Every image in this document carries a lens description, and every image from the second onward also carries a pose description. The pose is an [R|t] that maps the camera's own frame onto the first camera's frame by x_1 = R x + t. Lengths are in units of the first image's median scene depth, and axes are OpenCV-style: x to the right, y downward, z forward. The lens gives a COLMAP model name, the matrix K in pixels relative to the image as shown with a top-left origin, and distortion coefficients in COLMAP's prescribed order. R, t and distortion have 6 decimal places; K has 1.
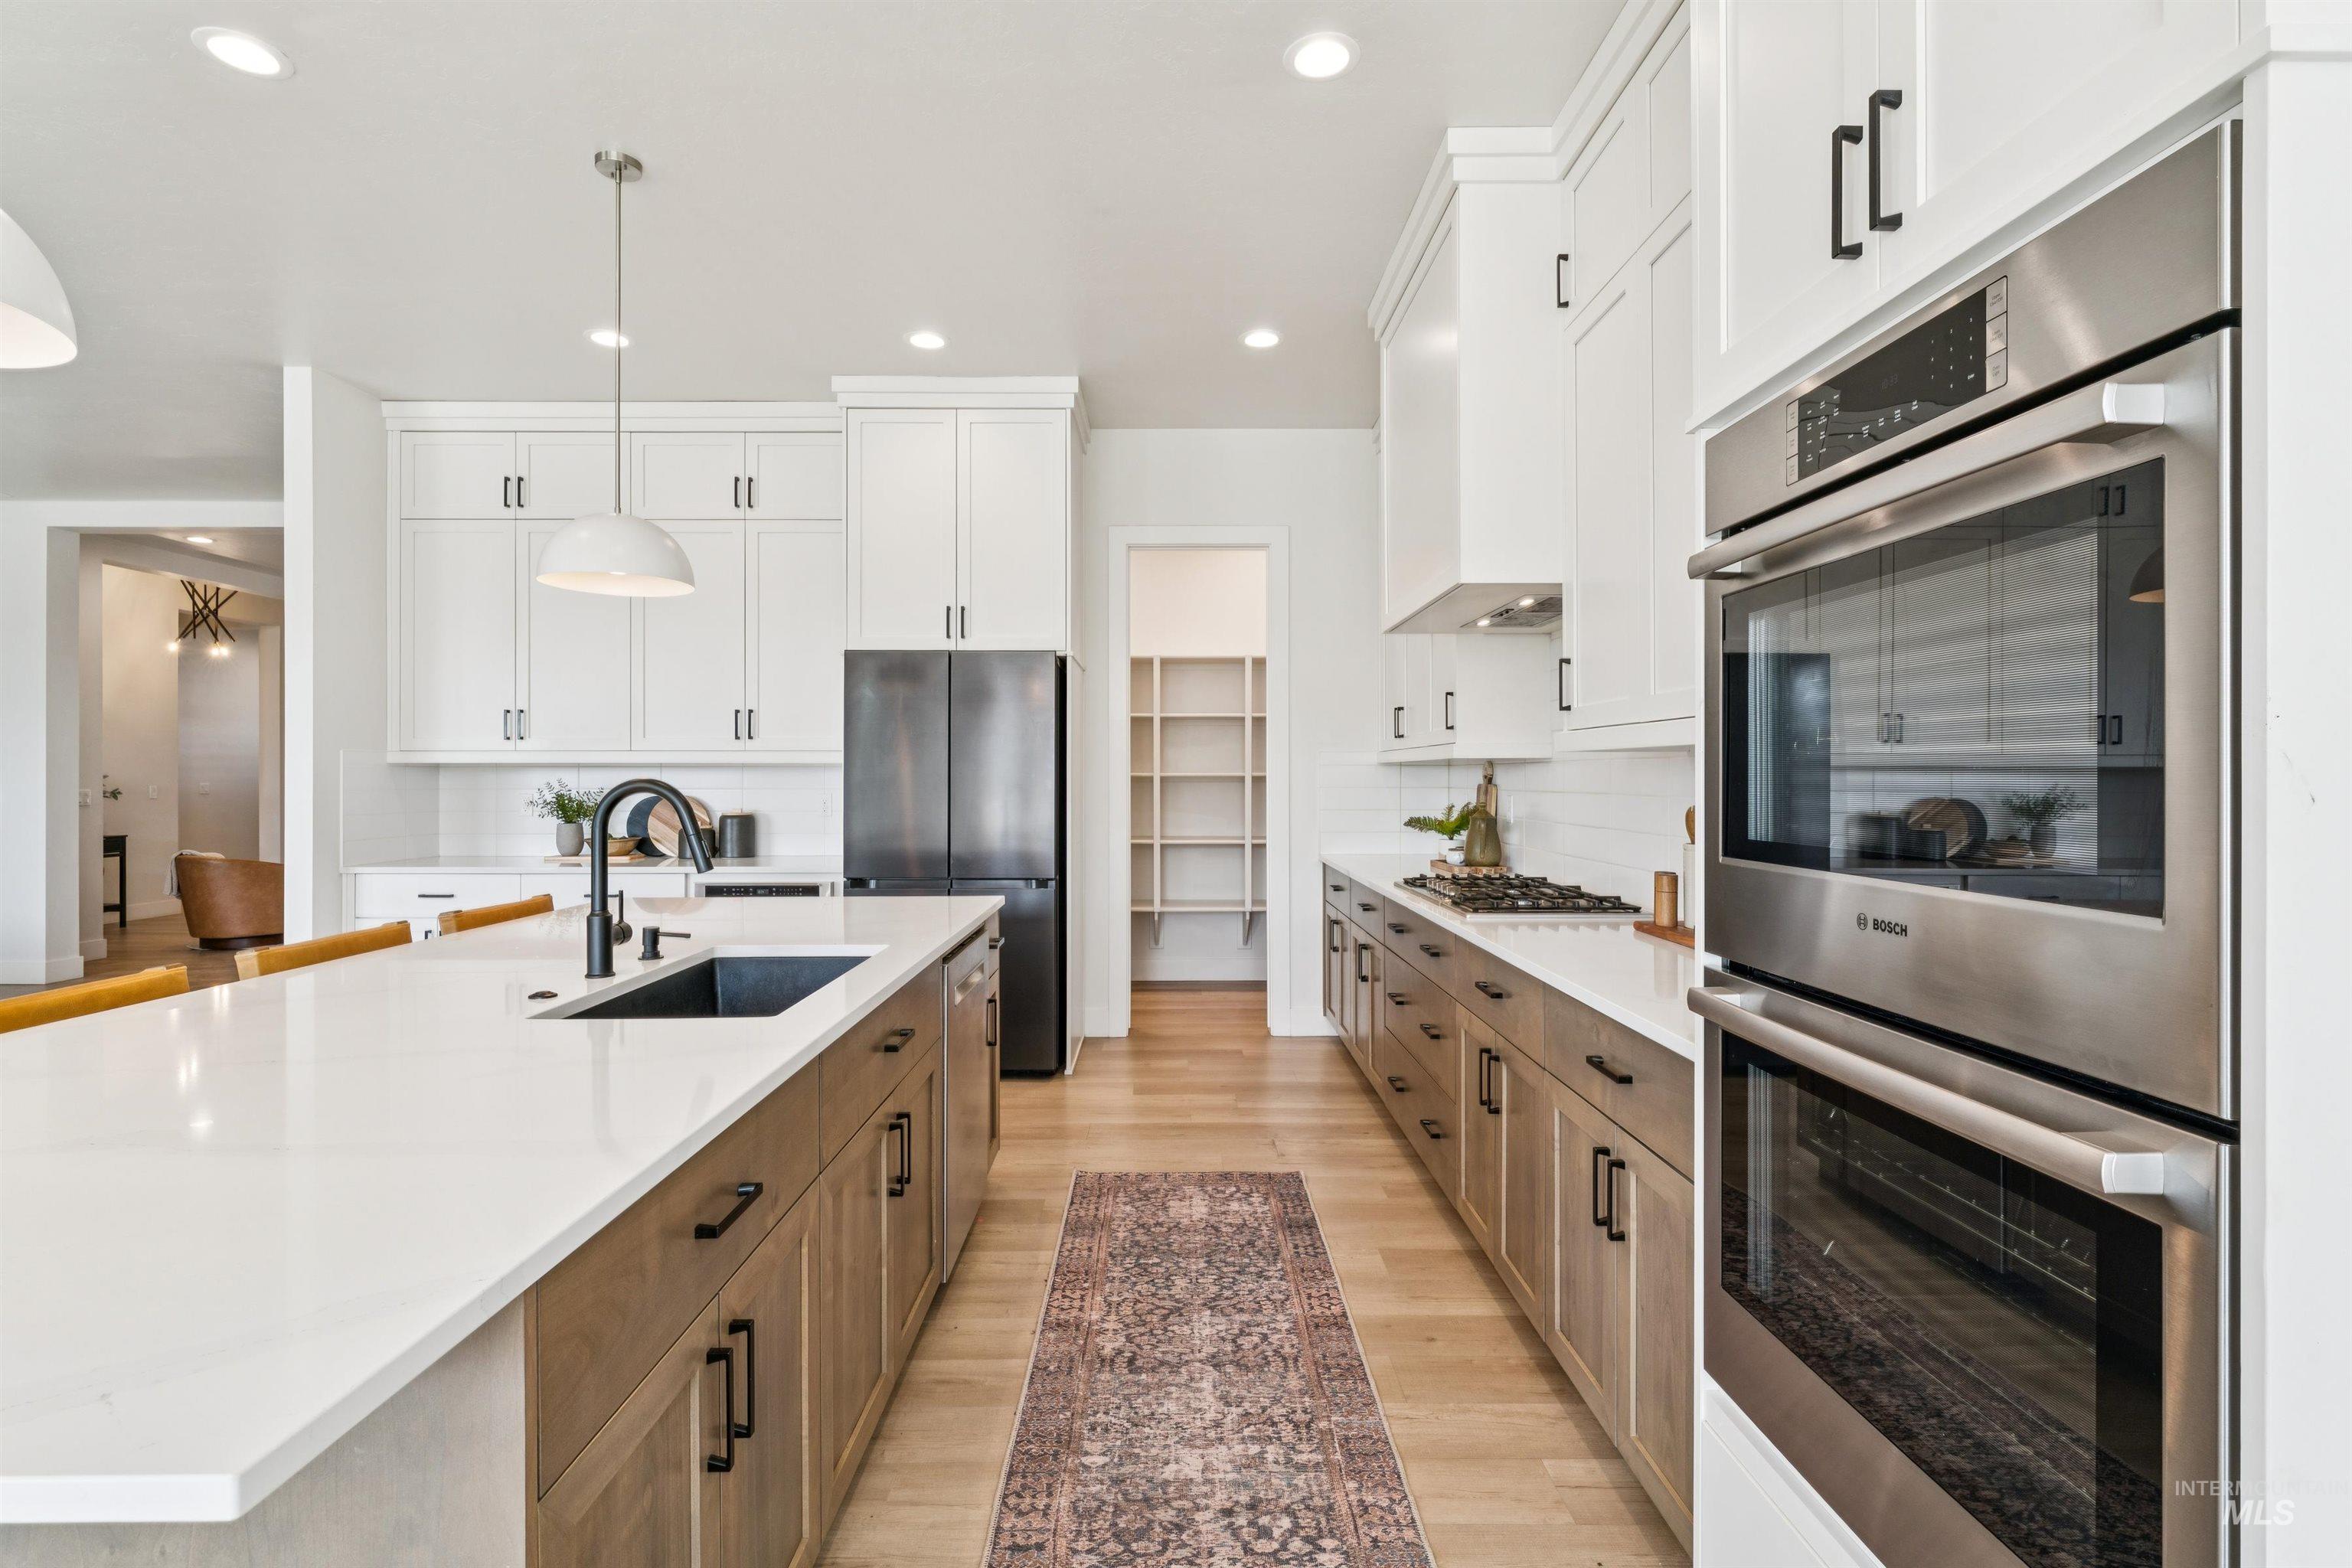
lens RADIAL K [[1086.7, 0, 1176.0], [0, 1086.7, 777.0], [0, 0, 1]] dist [-0.003947, 0.001002]
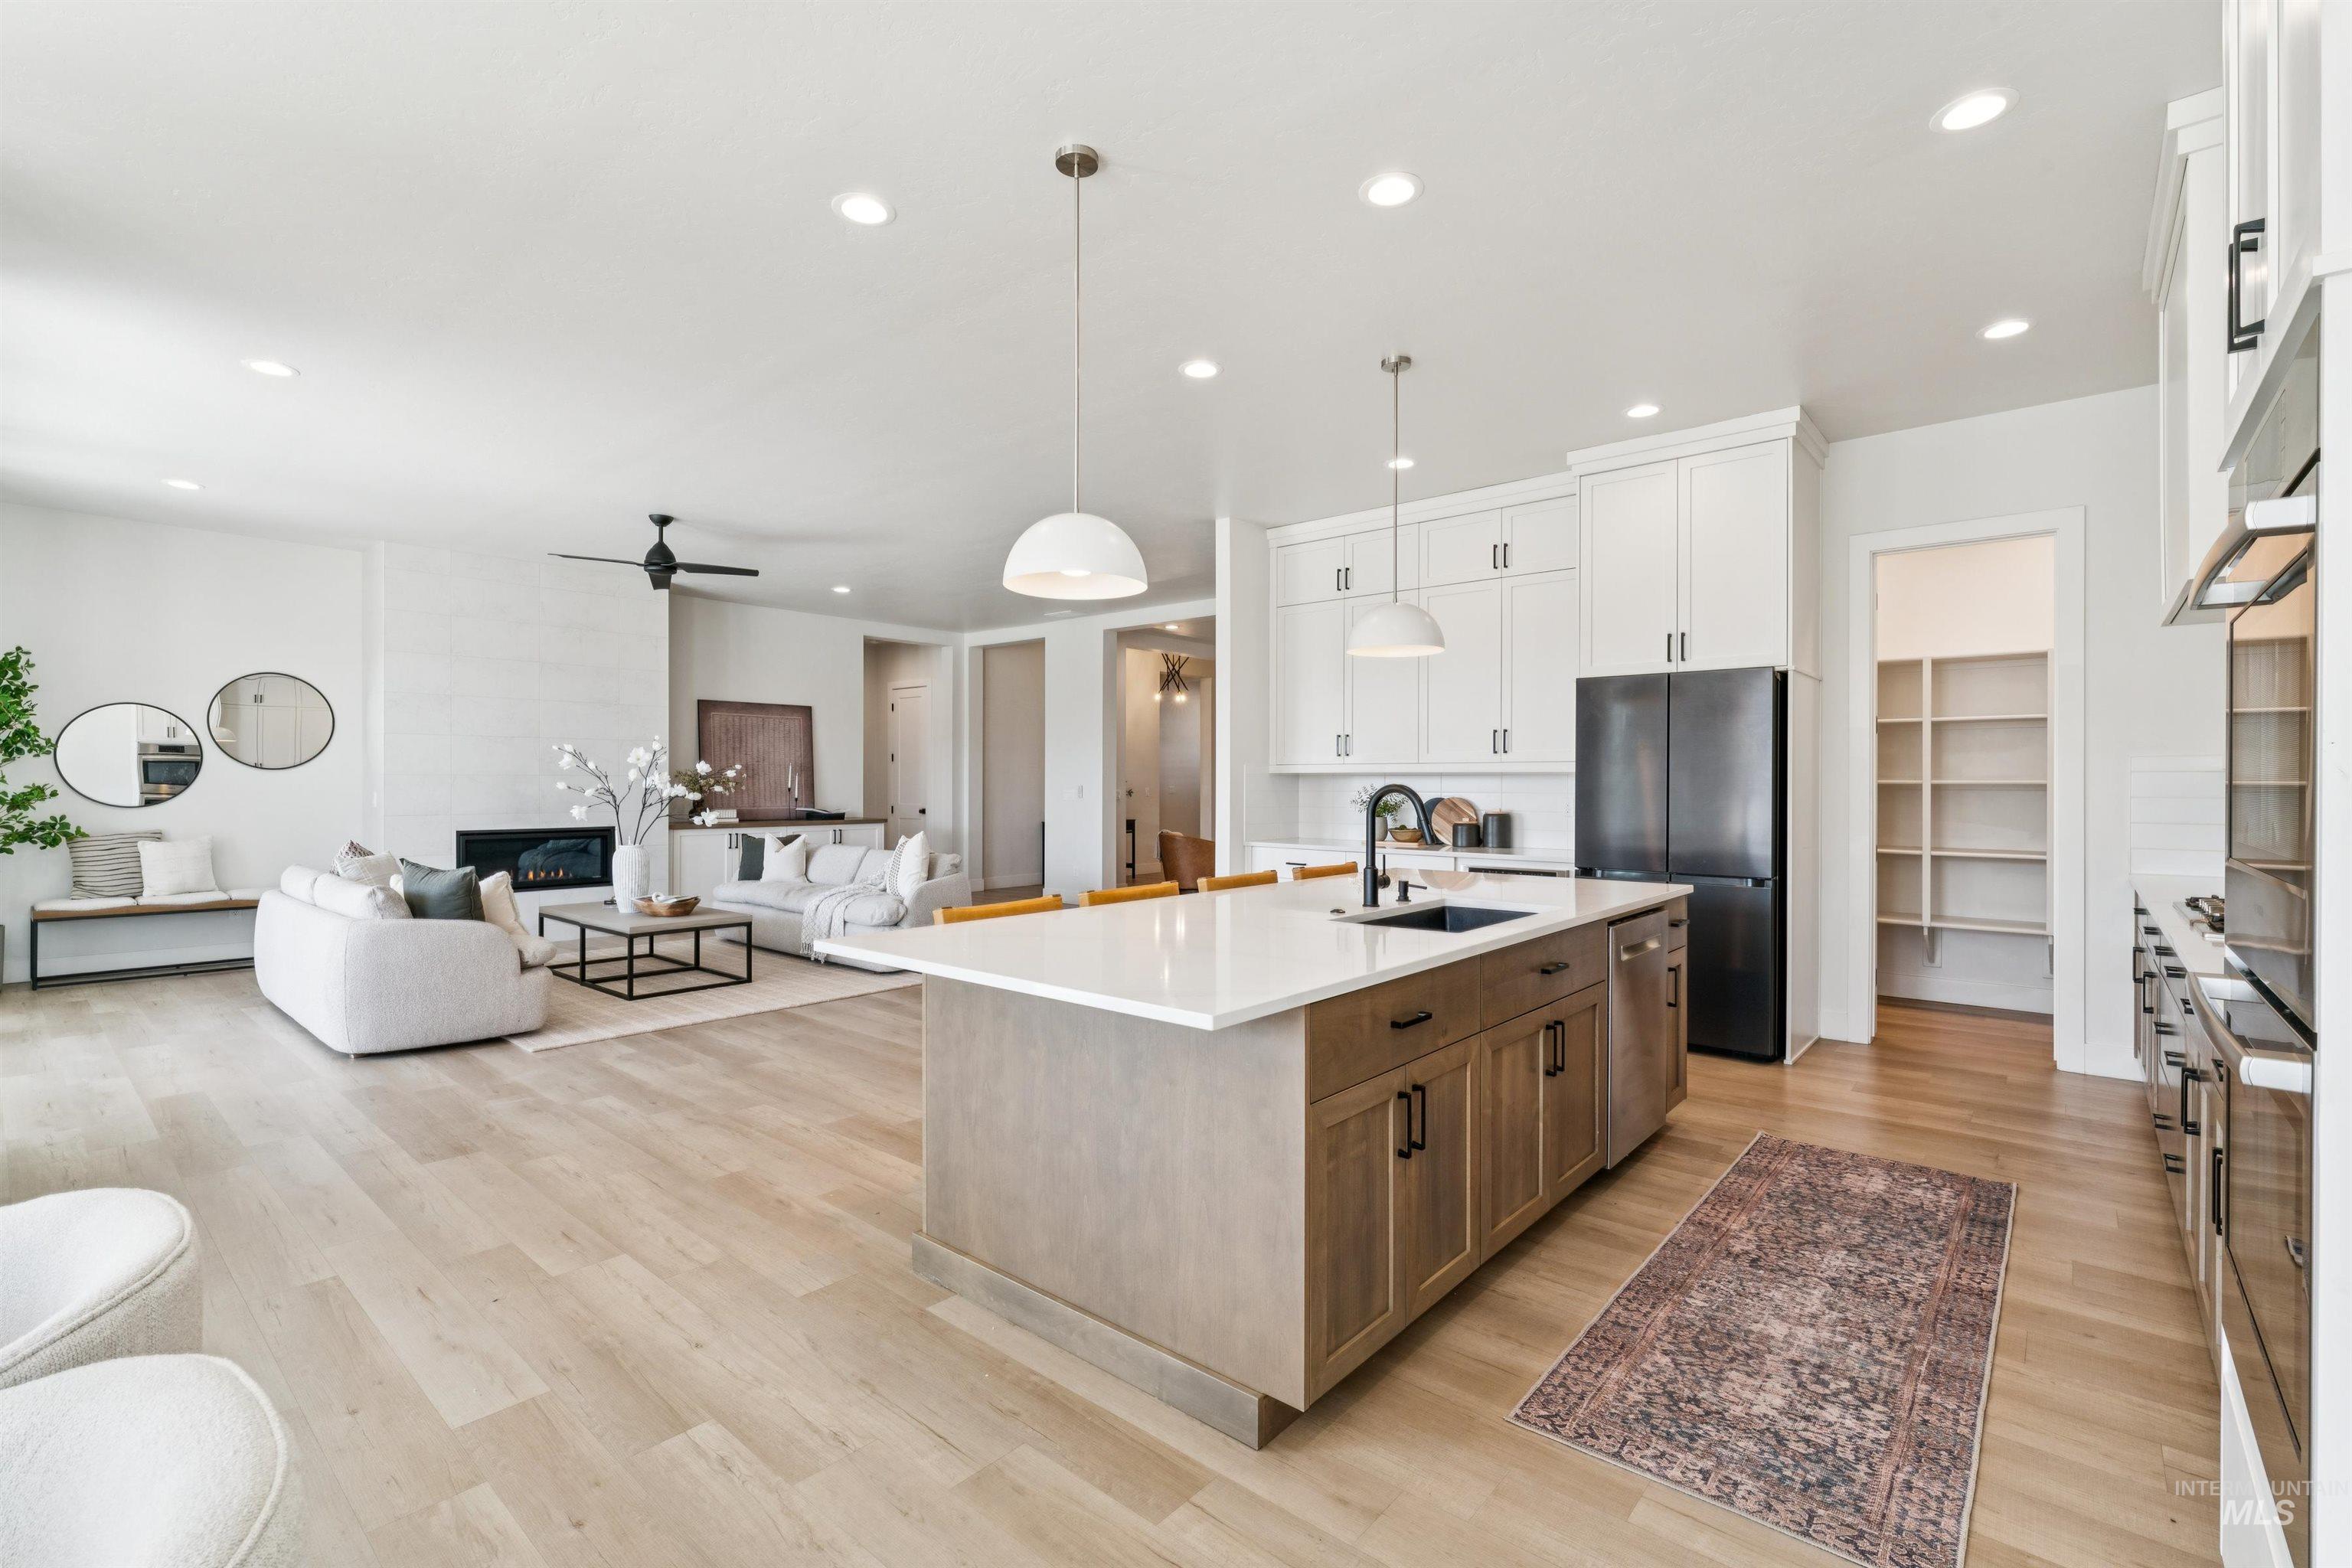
lens RADIAL K [[1039.0, 0, 1177.3], [0, 1039.0, 782.4], [0, 0, 1]] dist [-0.001099, -0.004554]
pose [[0.750857, 0.002234, -0.660461, 0.170854], [-0.003048, 0.999995, -0.000082, 0.000505], [0.660458, 0.002075, 0.750860, -0.219363]]
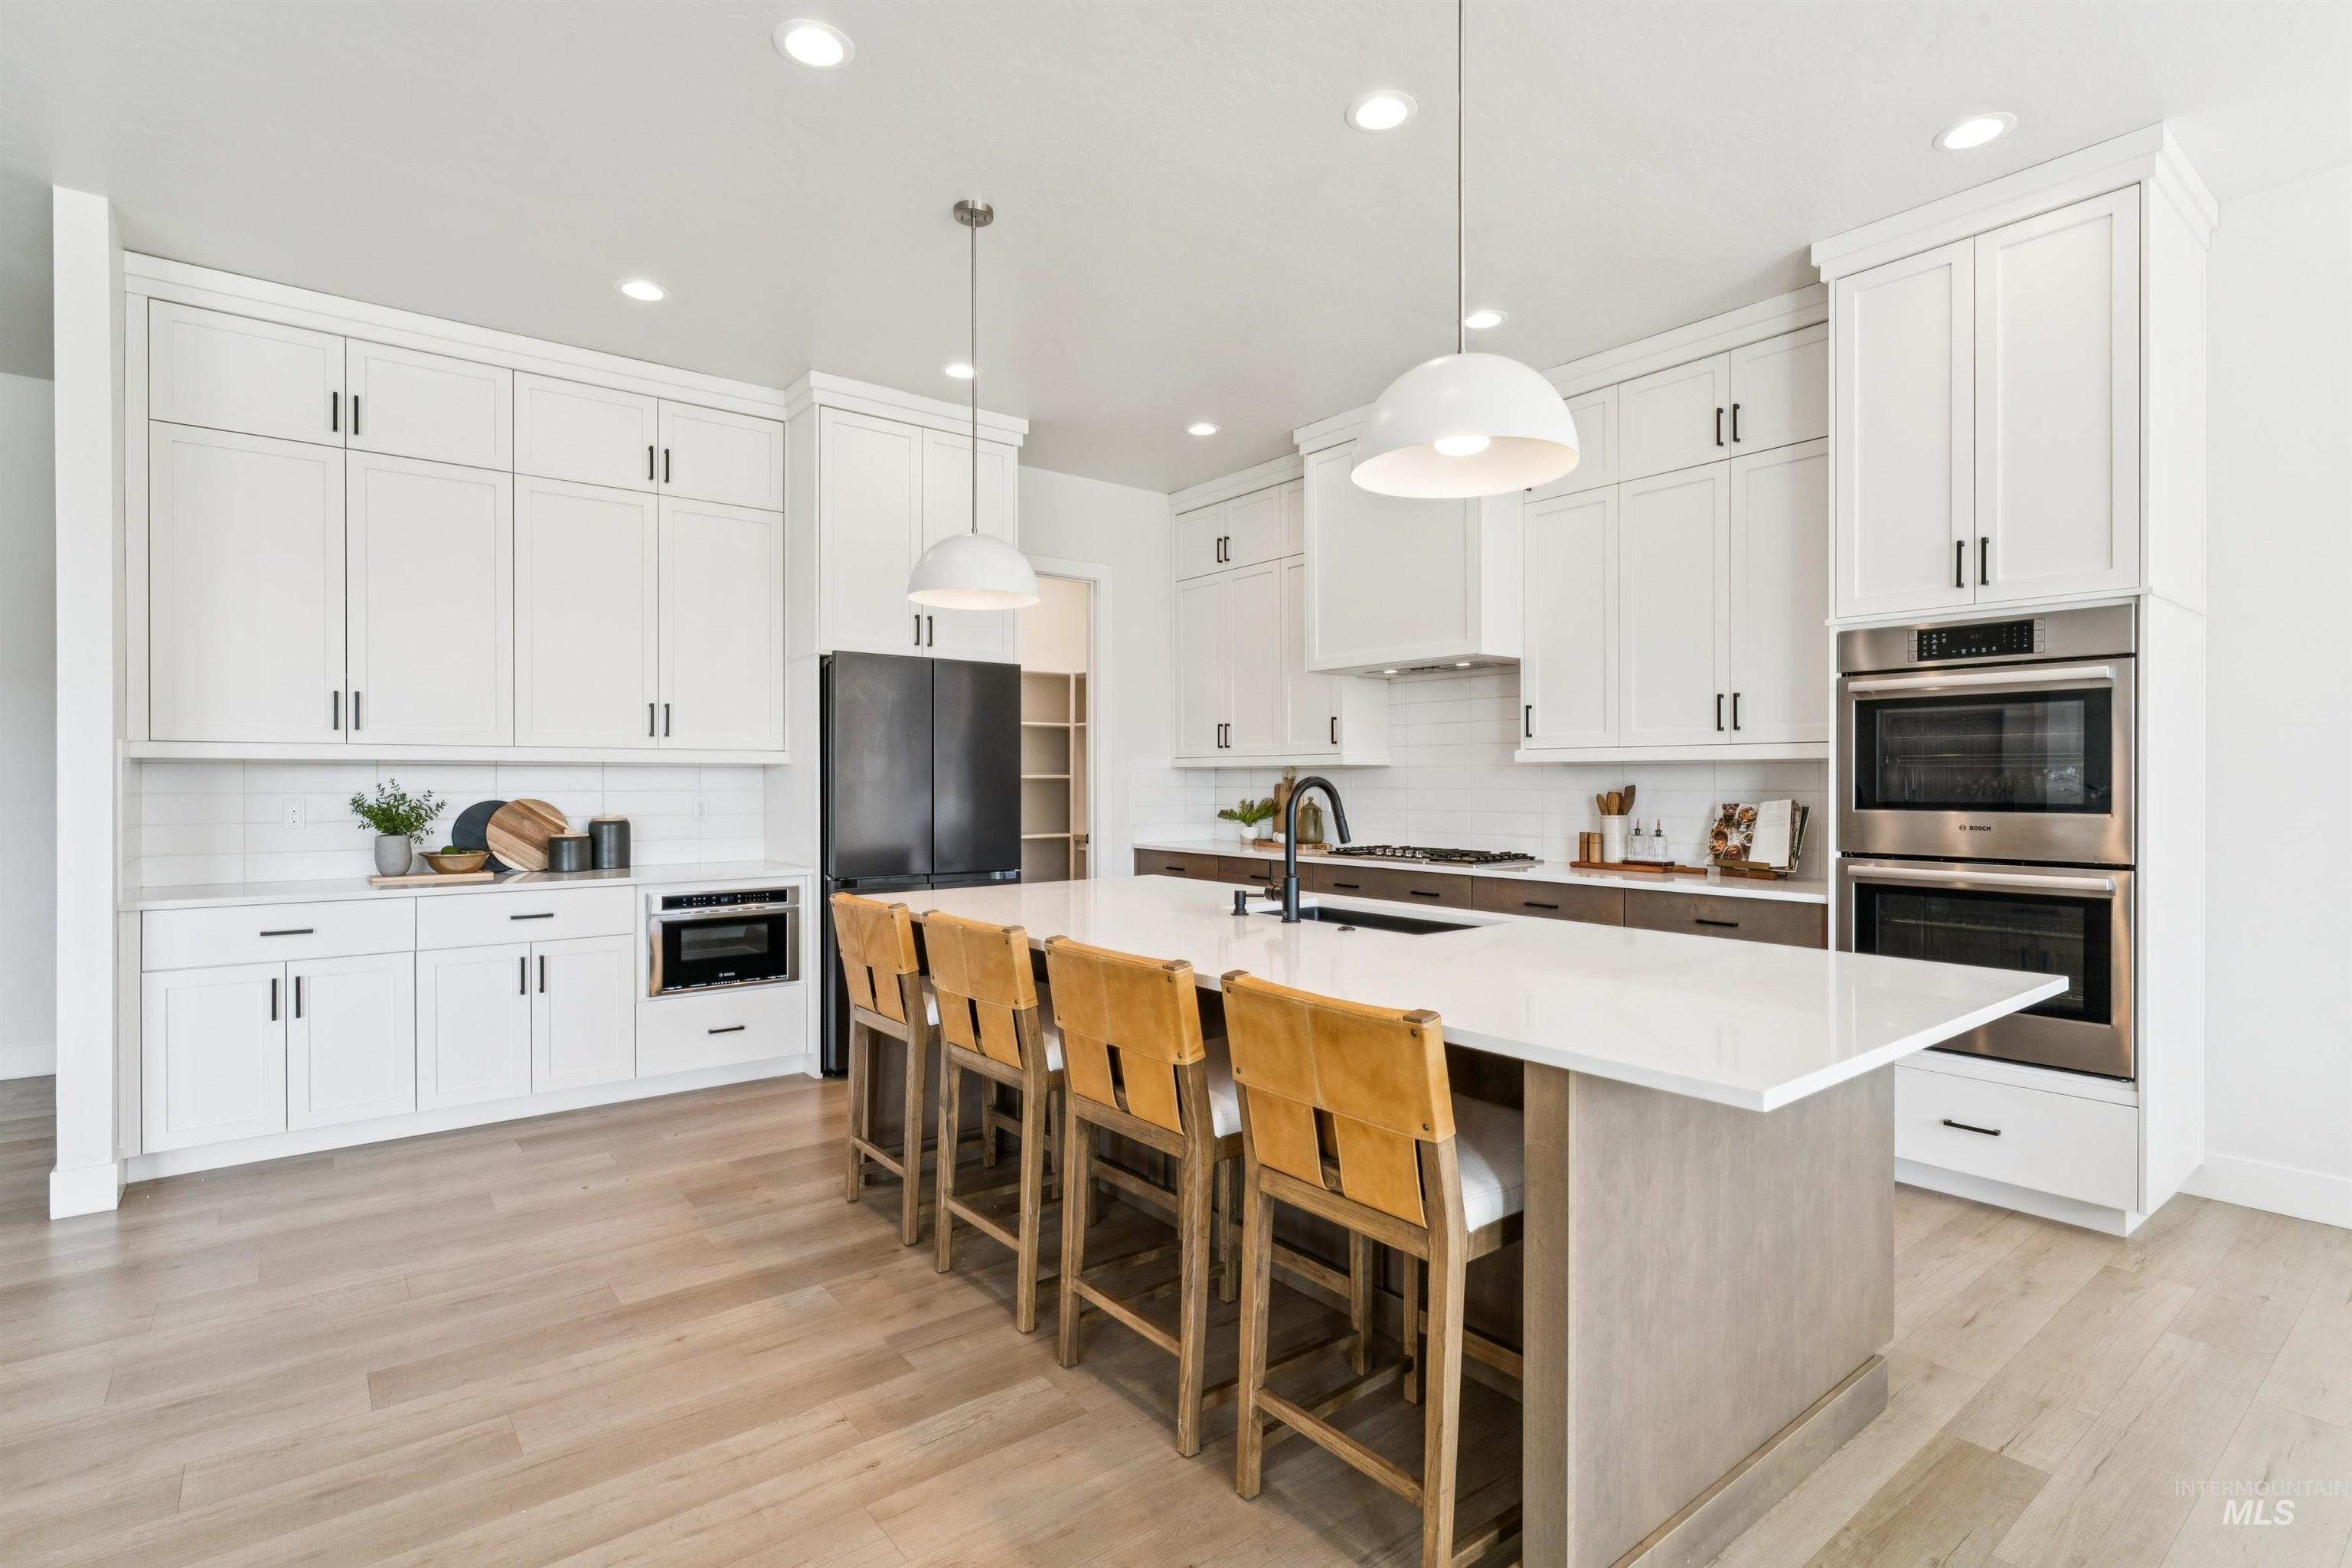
lens RADIAL K [[1125.6, 0, 1177.6], [0, 1125.6, 779.4], [0, 0, 1]] dist [0.001347, -0.006154]
pose [[0.791723, 0.000531, 0.610879, -0.940897], [0.000279, 0.999999, -0.001231, 0.004389], [-0.610880, 0.001145, 0.791723, -0.017263]]
